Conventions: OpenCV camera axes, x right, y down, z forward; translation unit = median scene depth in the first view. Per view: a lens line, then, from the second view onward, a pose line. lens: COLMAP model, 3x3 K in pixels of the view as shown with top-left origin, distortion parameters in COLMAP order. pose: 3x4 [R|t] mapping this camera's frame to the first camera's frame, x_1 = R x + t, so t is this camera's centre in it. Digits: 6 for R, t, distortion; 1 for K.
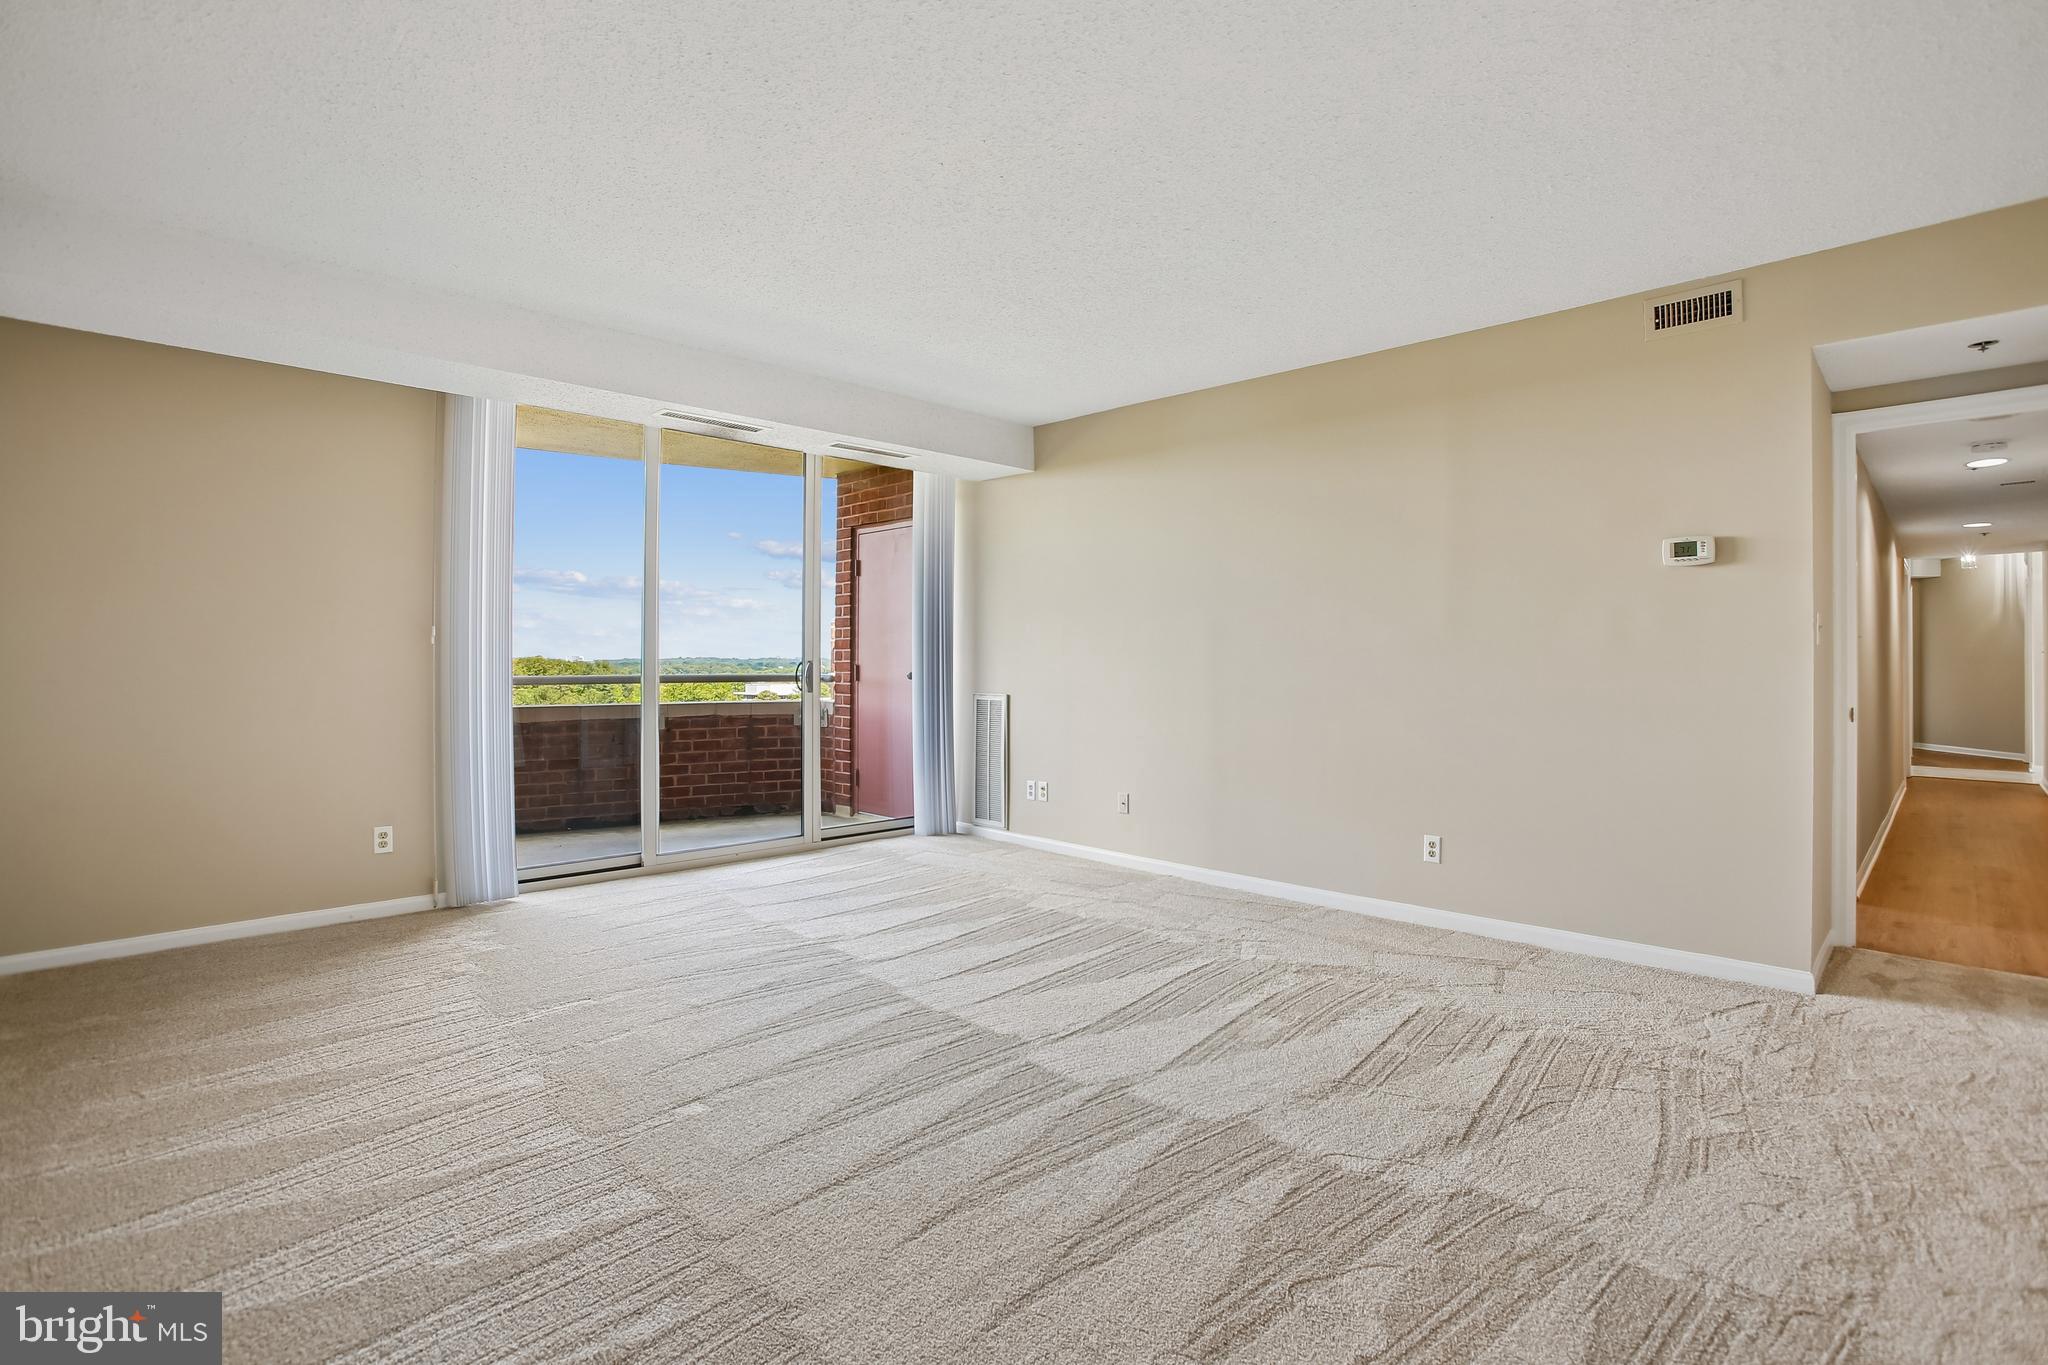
lens RADIAL K [[973.3, 0, 1032.3], [0, 973.3, 657.2], [0, 0, 1]] dist [-0.073498, 0.039084]
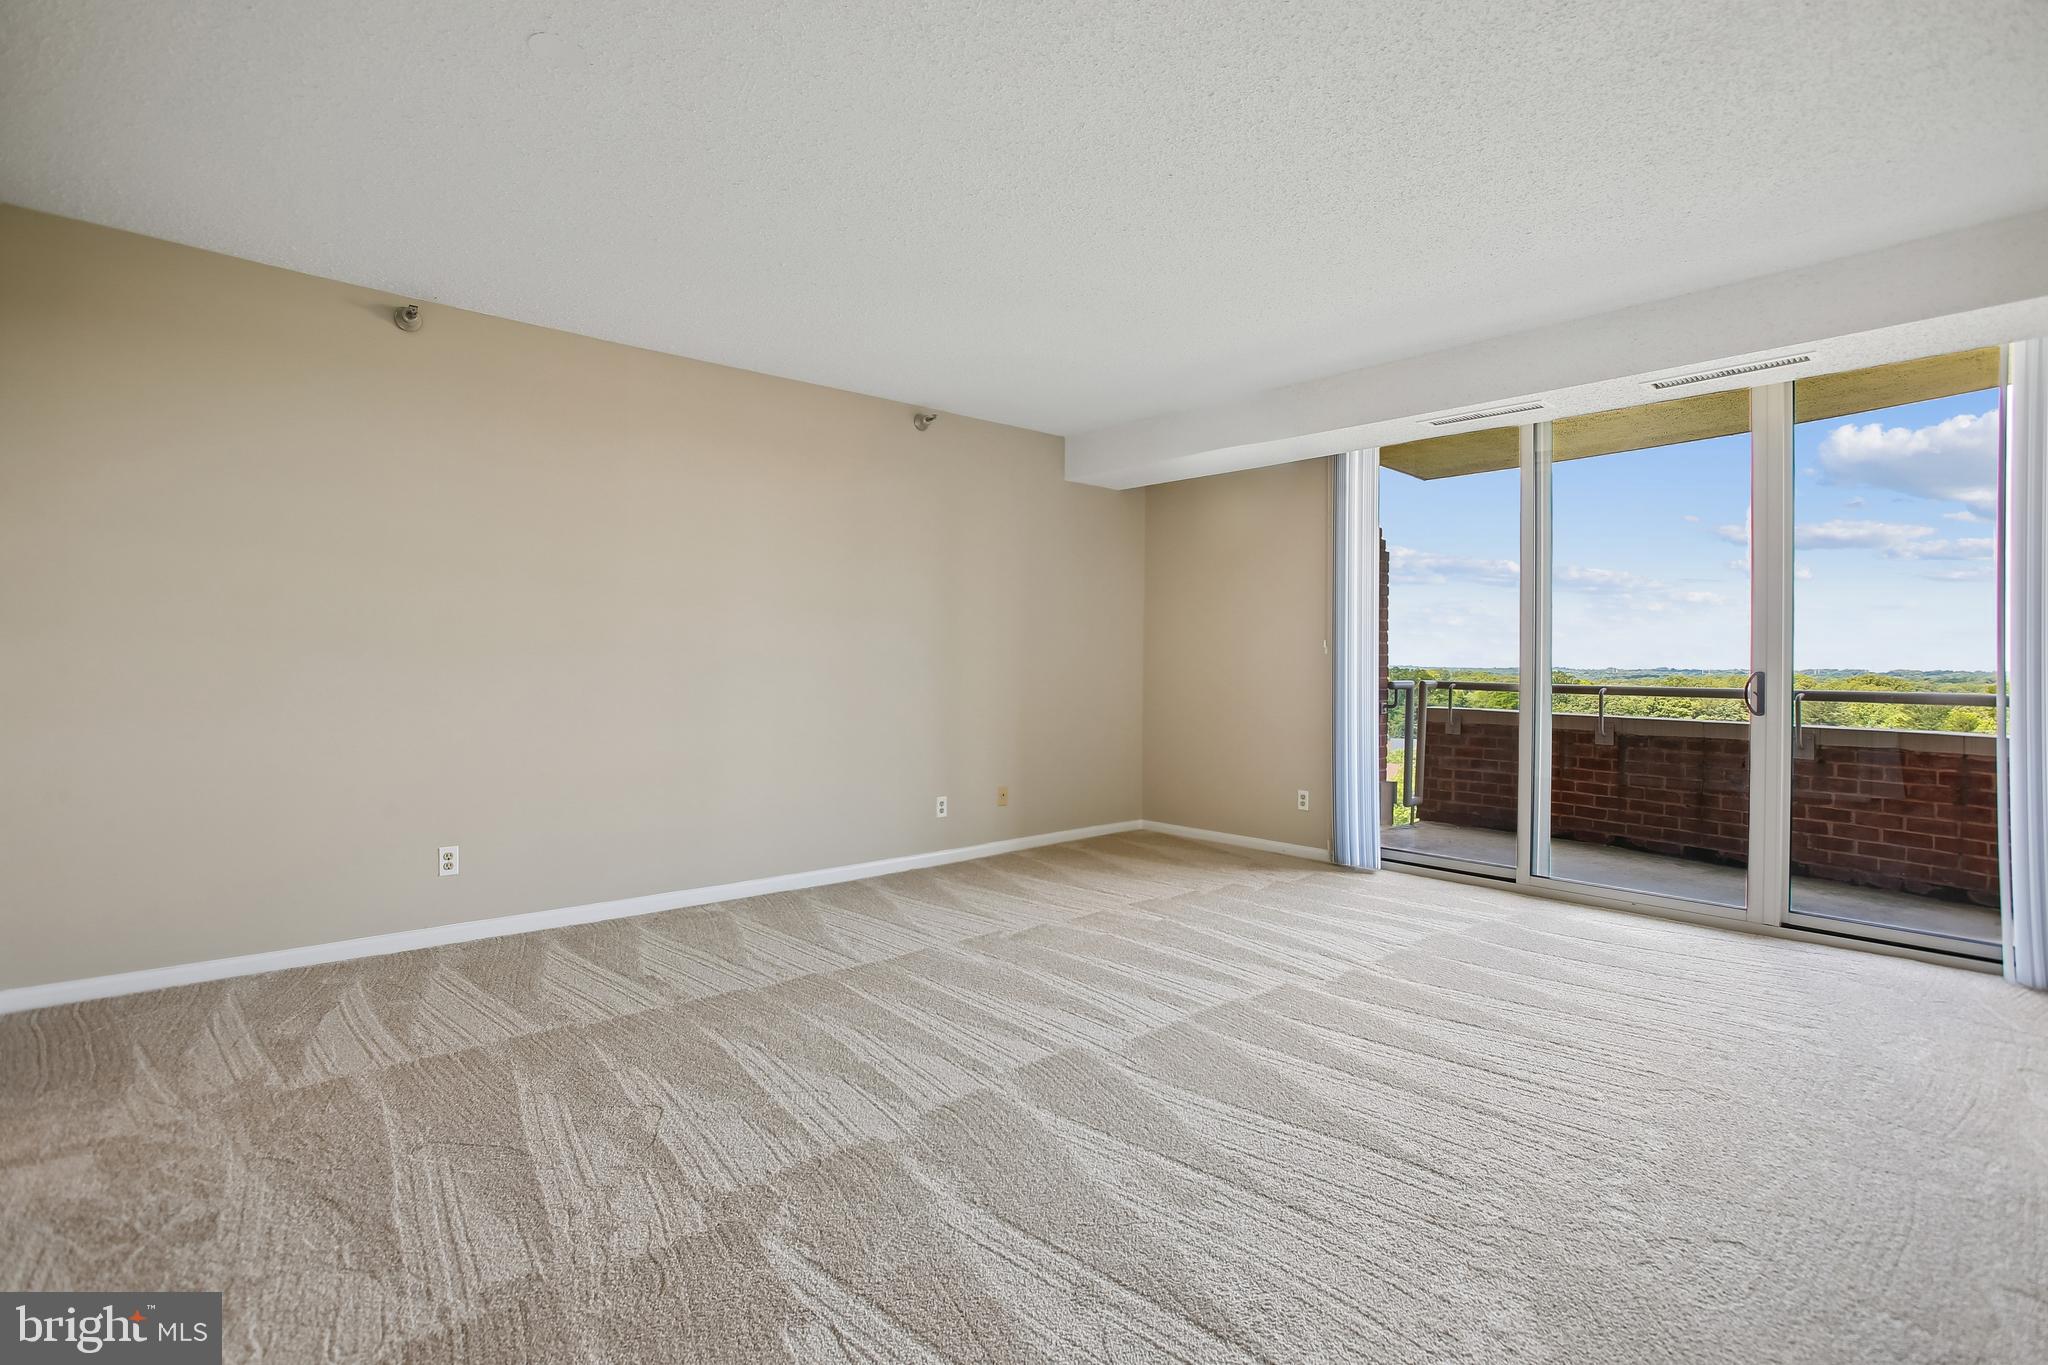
lens RADIAL K [[973.3, 0, 1032.3], [0, 973.3, 657.2], [0, 0, 1]] dist [-0.073498, 0.039084]
pose [[-0.056652, -0.008864, -0.998355, 0.532609], [-0.006829, 0.999941, -0.008491, 0.003454], [0.998371, 0.006337, -0.056709, 0.526251]]
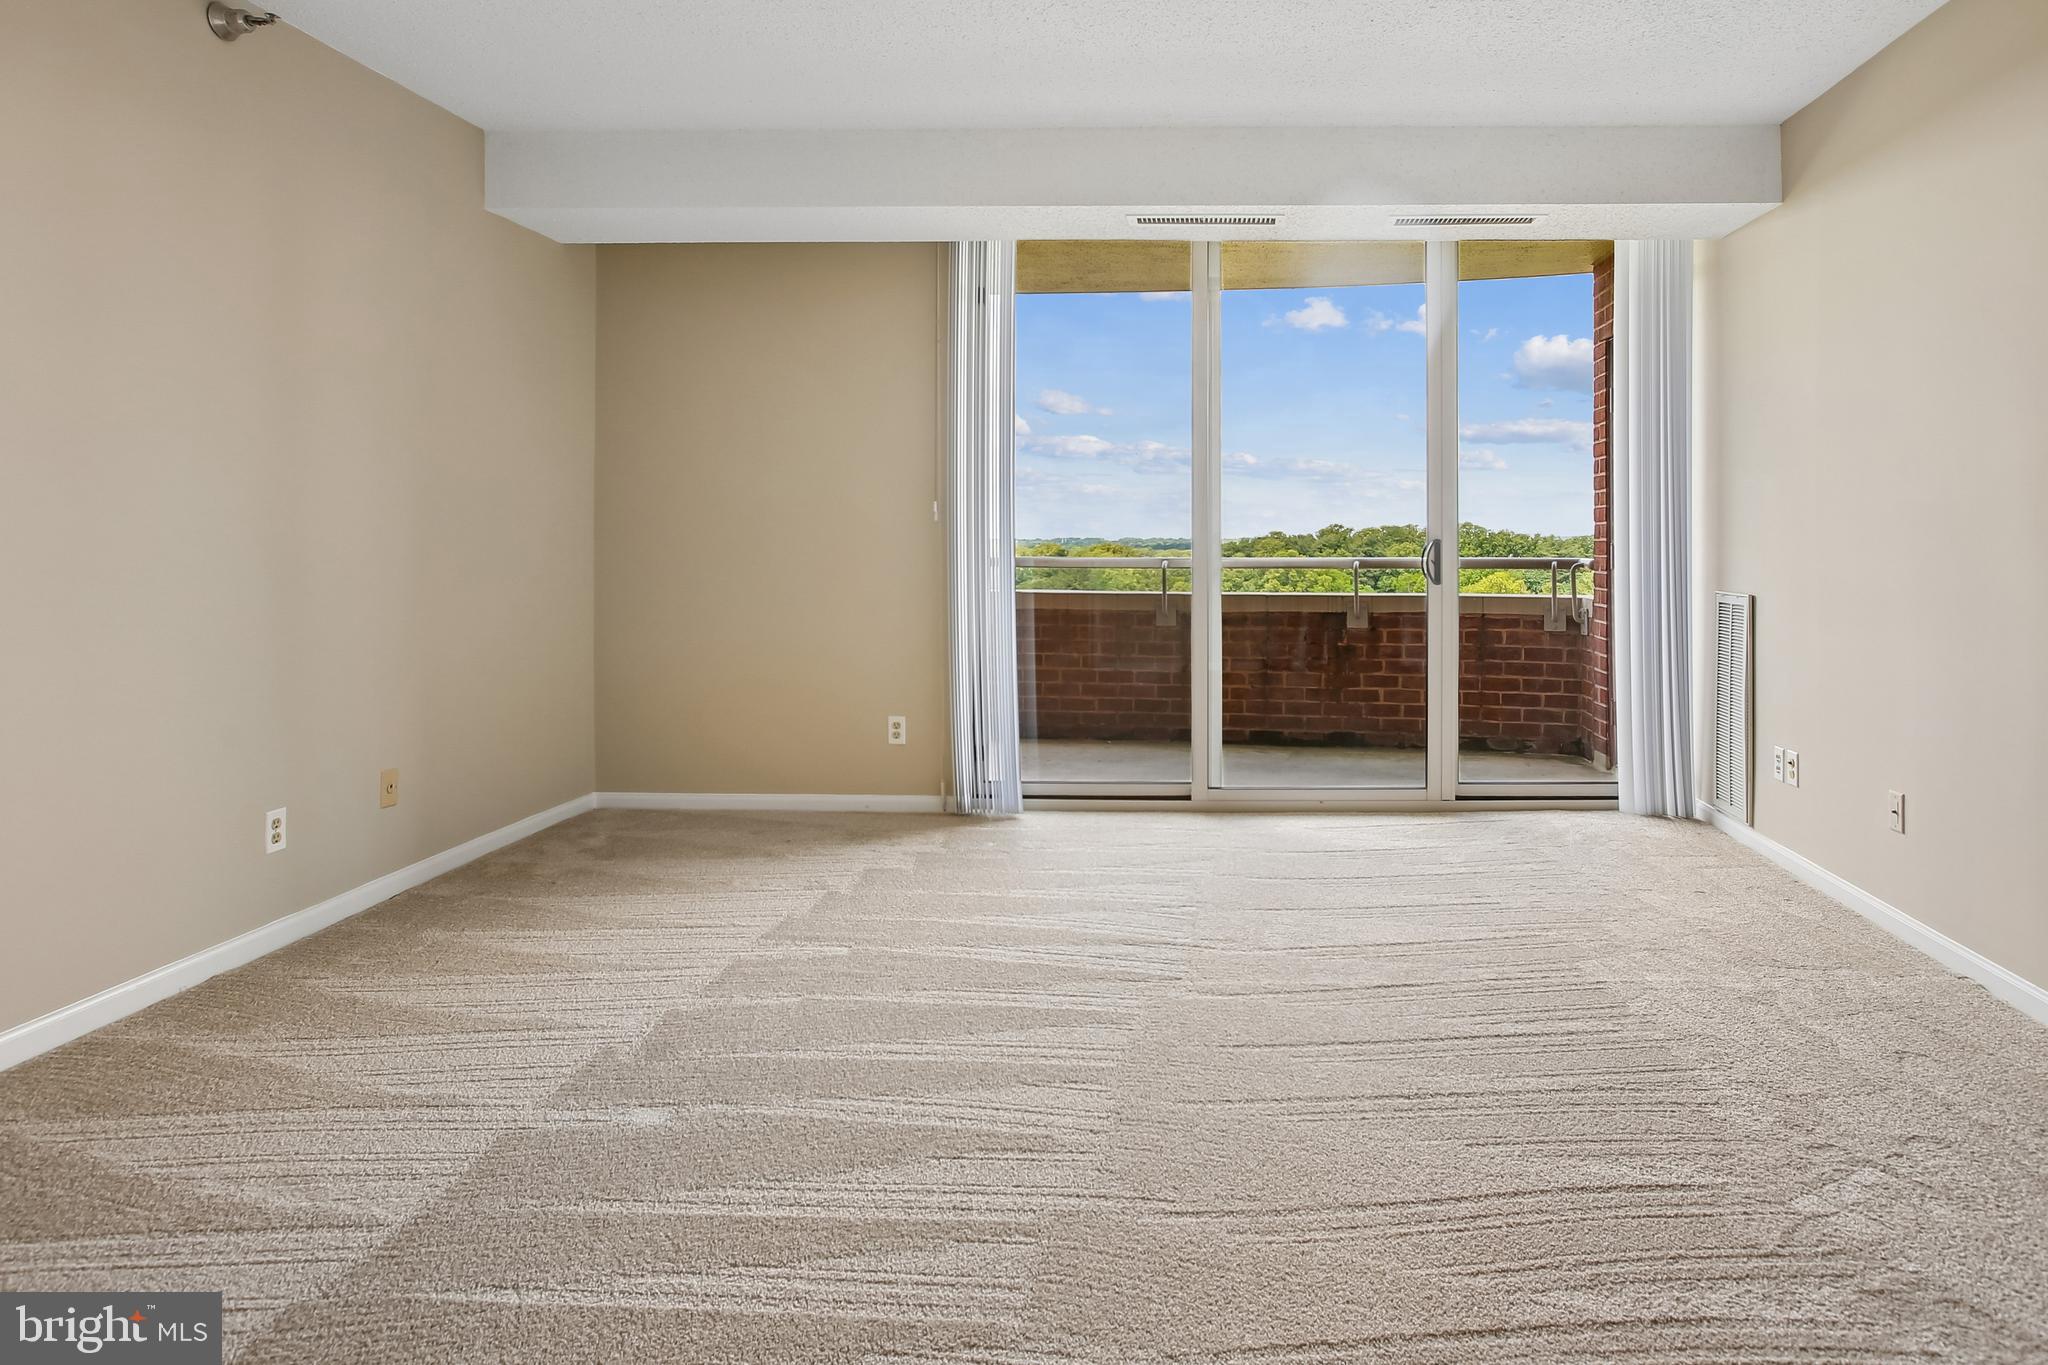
lens RADIAL K [[1217.9, 0, 1218.6], [0, 1217.9, 546.3], [0, 0, 1]] dist [-0.060013, 0.037894]
pose [[0.698838, 0.001578, -0.715279, 0.298998], [0.004001, 0.999973, 0.006115, 0.003635], [0.715269, -0.007135, 0.698813, 0.296709]]
